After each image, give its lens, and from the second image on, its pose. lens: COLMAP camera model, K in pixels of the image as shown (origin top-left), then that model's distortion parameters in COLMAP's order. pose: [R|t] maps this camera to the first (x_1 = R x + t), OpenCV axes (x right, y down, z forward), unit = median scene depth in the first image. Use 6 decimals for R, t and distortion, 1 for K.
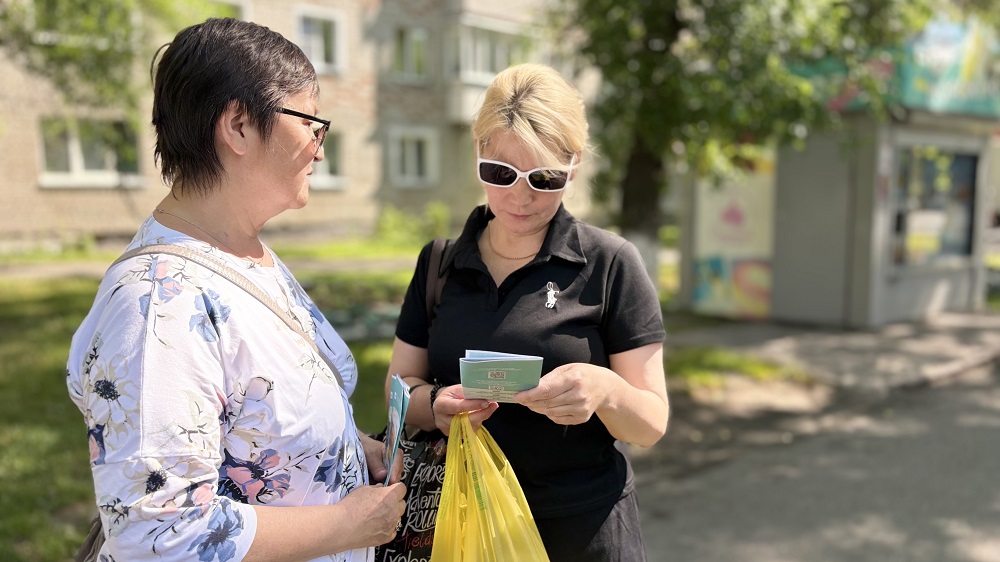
lens RADIAL K [[745.6, 0, 500.0], [0, 745.6, 281.0], [0, 0, 1]] dist [-0.030534, -0.001284]
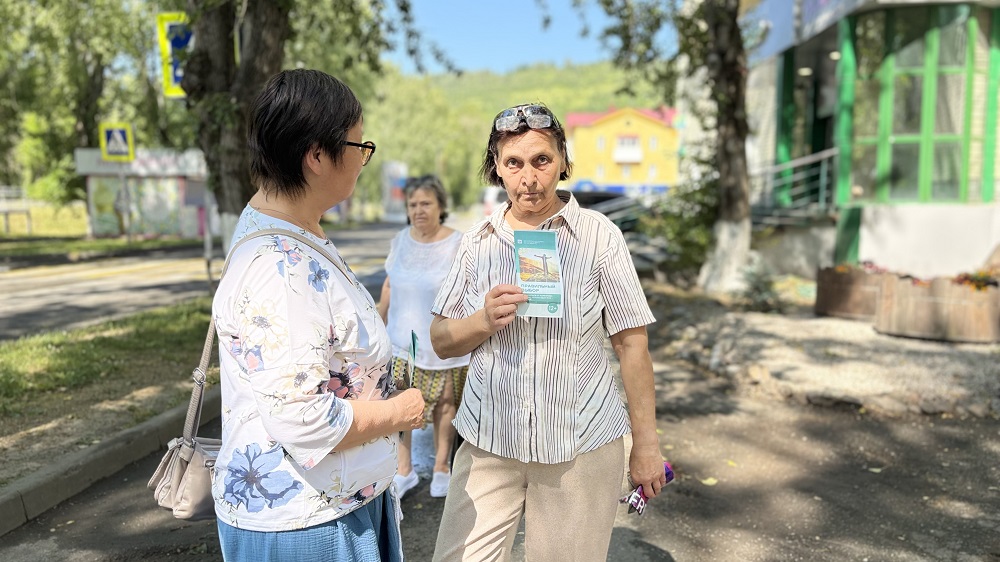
lens RADIAL K [[745.6, 0, 500.0], [0, 745.6, 281.0], [0, 0, 1]] dist [-0.030534, -0.001284]
pose [[0.947969, -0.019356, 0.317773, -0.505740], [0.043394, 0.996690, -0.068743, 0.173602], [-0.315391, 0.078956, 0.945671, -0.550669]]
